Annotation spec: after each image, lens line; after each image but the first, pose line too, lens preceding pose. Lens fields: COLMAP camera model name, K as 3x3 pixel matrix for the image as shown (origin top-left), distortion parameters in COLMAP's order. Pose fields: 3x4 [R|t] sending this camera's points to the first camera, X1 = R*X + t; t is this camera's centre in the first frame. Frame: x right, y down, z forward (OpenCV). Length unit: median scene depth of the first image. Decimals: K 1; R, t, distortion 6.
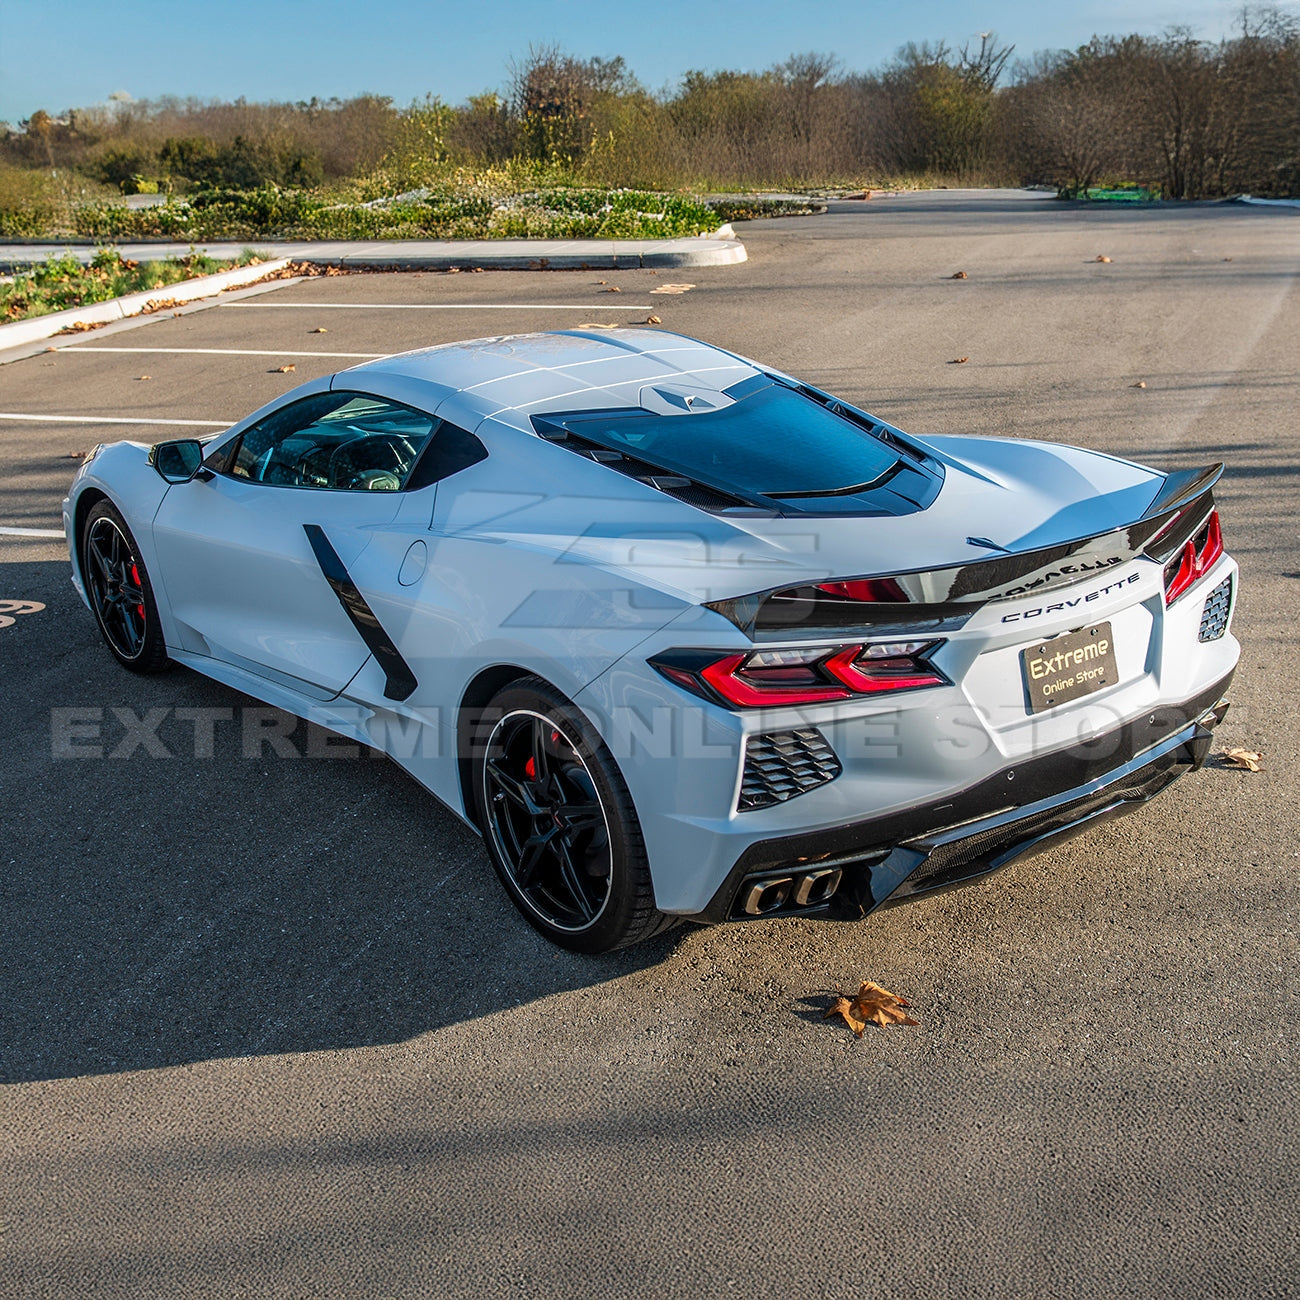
lens RADIAL K [[1842.6, 0, 647.0], [0, 1842.6, 585.8], [0, 0, 1]] dist [-0.019700, 0.000000]
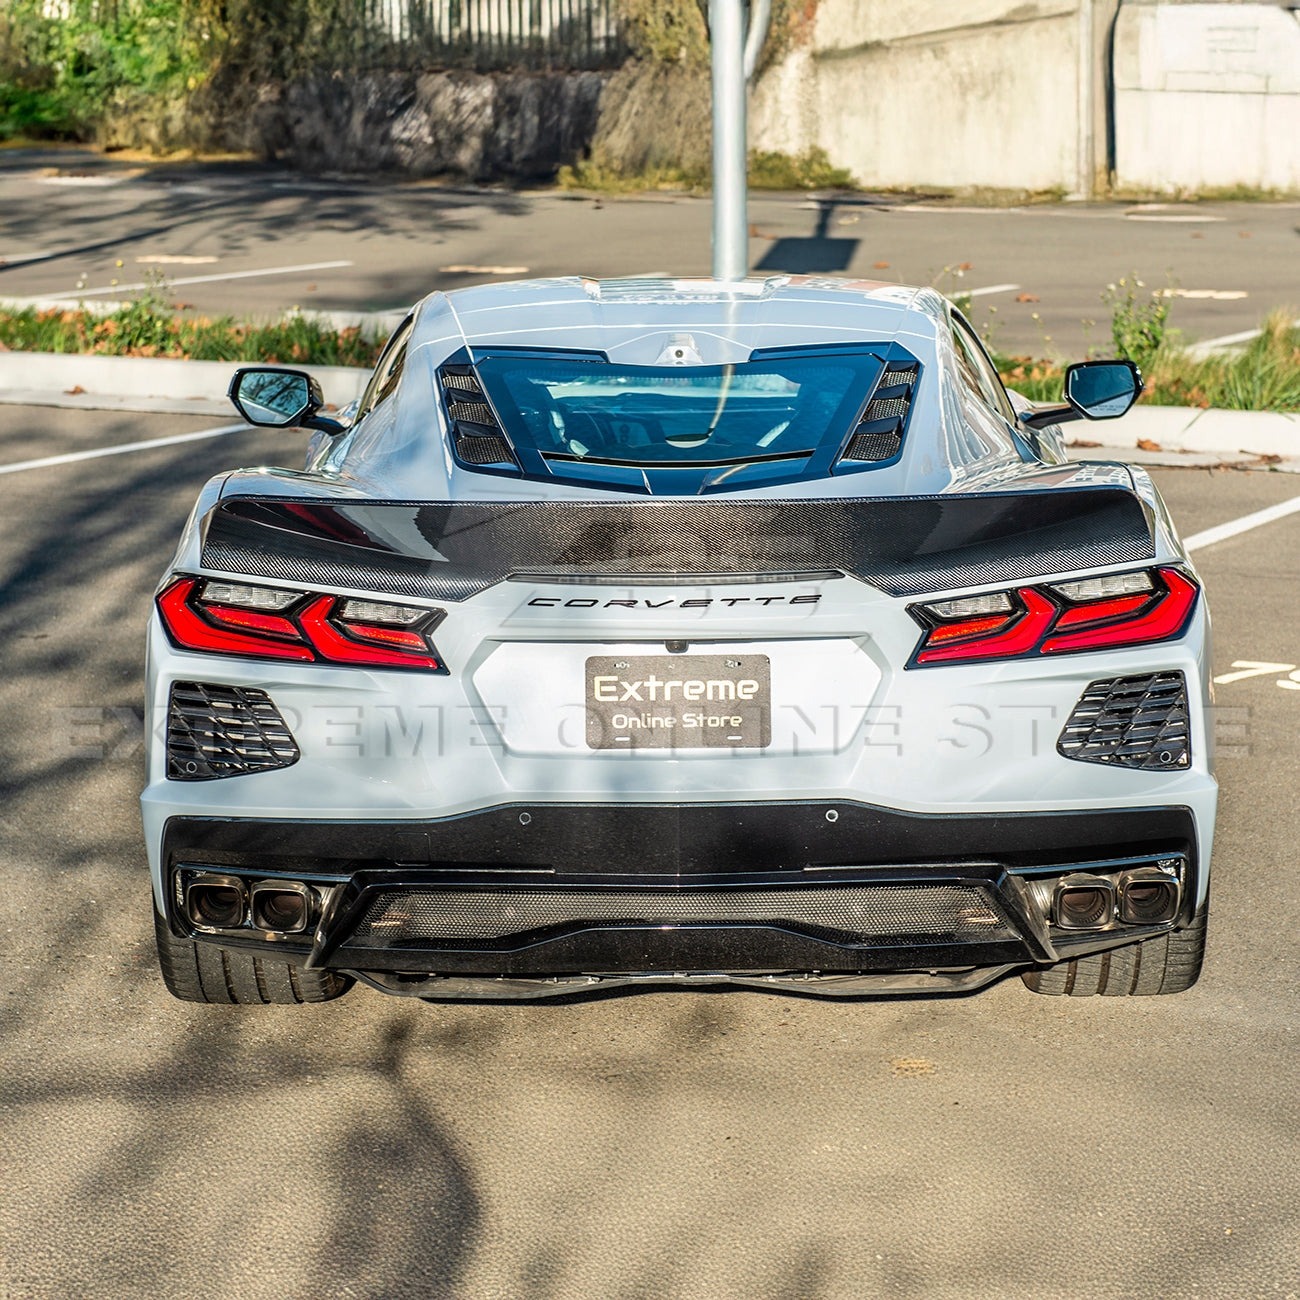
lens RADIAL K [[4117.6, 0, 646.5], [0, 4117.6, 654.5], [0, 0, 1]] dist [0.204150, 0.000000]
pose [[0.778203, 0.134007, -0.613549, 1.128827], [-0.197604, 0.979595, -0.036677, 0.081905], [0.596115, 0.149782, 0.788804, -0.254182]]
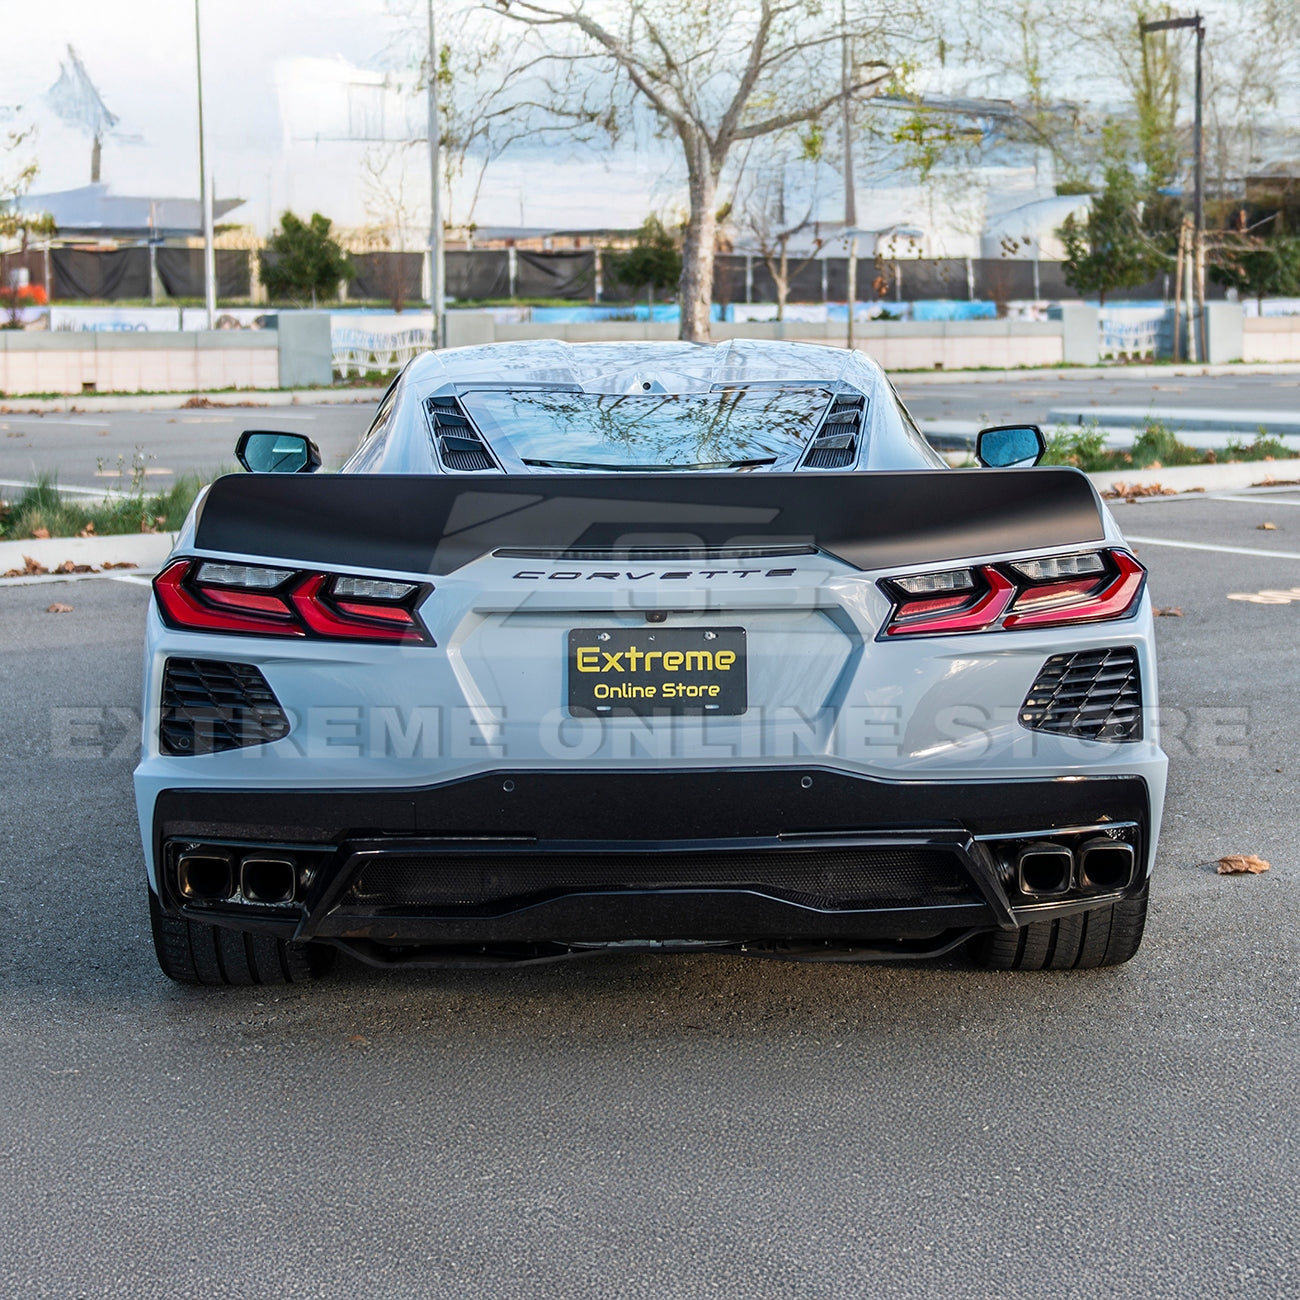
lens RADIAL K [[2967.2, 0, 673.8], [0, 2967.2, 561.4], [0, 0, 1]] dist [0.094810, 0.000000]
pose [[0.802747, 0.087164, -0.589915, 0.880192], [-0.192824, 0.974056, -0.118469, 0.132260], [0.564284, 0.208850, 0.798728, 0.040357]]
